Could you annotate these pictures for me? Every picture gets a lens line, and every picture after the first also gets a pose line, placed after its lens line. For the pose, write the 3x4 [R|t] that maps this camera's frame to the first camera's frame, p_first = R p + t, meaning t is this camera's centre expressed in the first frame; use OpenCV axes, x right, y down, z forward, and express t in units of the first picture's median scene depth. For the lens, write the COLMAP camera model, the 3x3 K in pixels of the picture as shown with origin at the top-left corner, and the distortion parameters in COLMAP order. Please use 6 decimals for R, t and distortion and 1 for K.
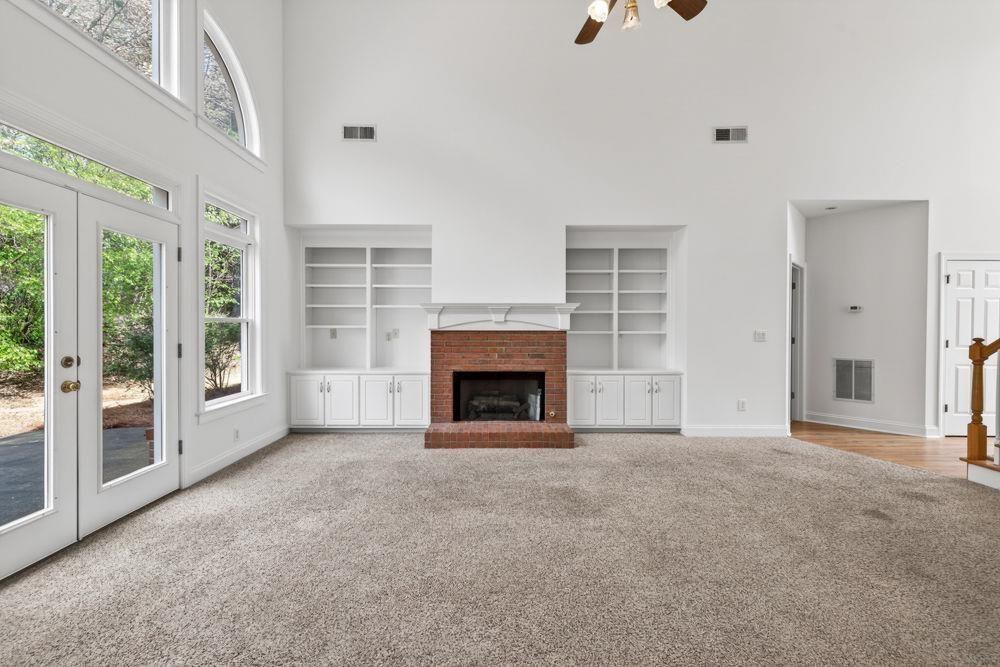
lens RADIAL K [[415.8, 0, 497.1], [0, 415.8, 330.4], [0, 0, 1]] dist [0.001190, -0.000364]
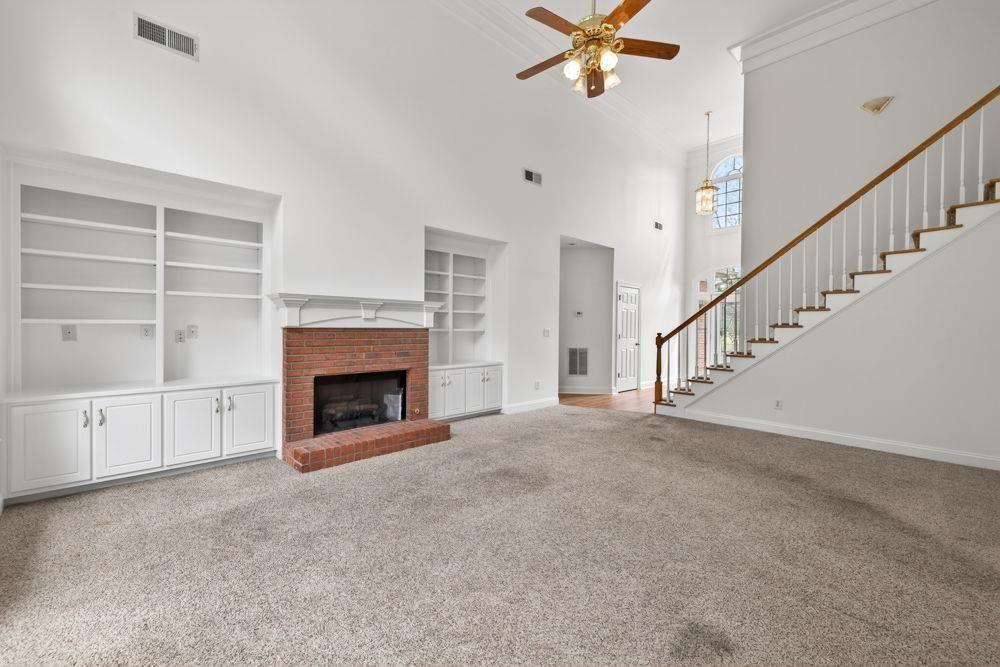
lens RADIAL K [[415.8, 0, 497.1], [0, 415.8, 330.4], [0, 0, 1]] dist [0.001190, -0.000364]
pose [[0.728842, -0.002178, 0.684678, -0.408082], [-0.002706, 0.999978, 0.006062, -0.001288], [-0.684676, -0.006271, 0.728821, 0.131290]]
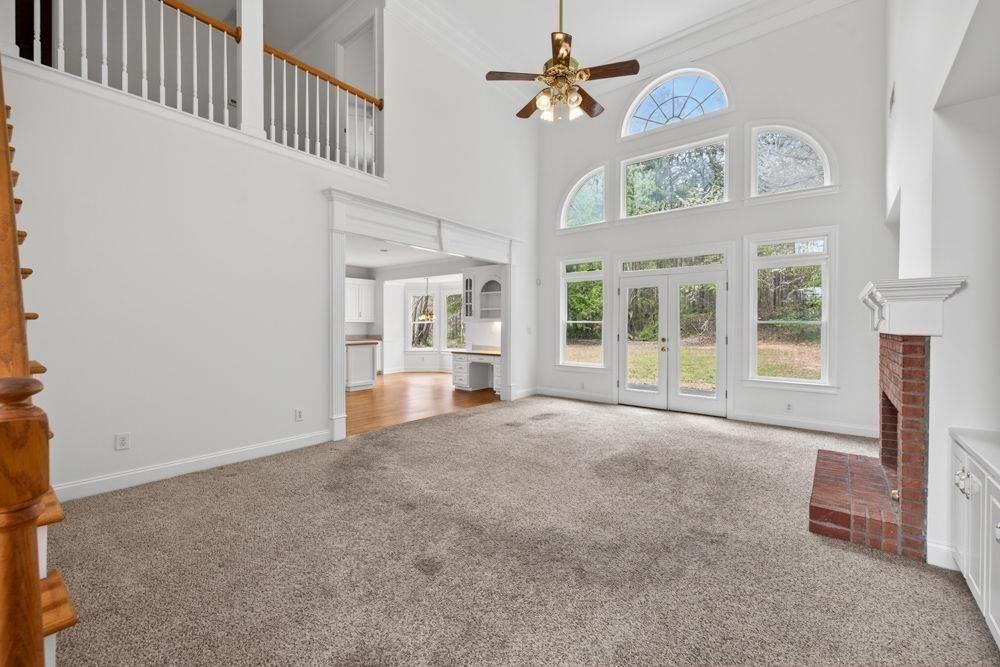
lens RADIAL K [[415.8, 0, 497.1], [0, 415.8, 330.4], [0, 0, 1]] dist [0.001190, -0.000364]
pose [[-0.638010, 0.005522, -0.770008, 0.837516], [-0.011115, 0.999804, 0.016379, -0.008096], [0.769948, 0.019009, -0.637823, 0.927432]]
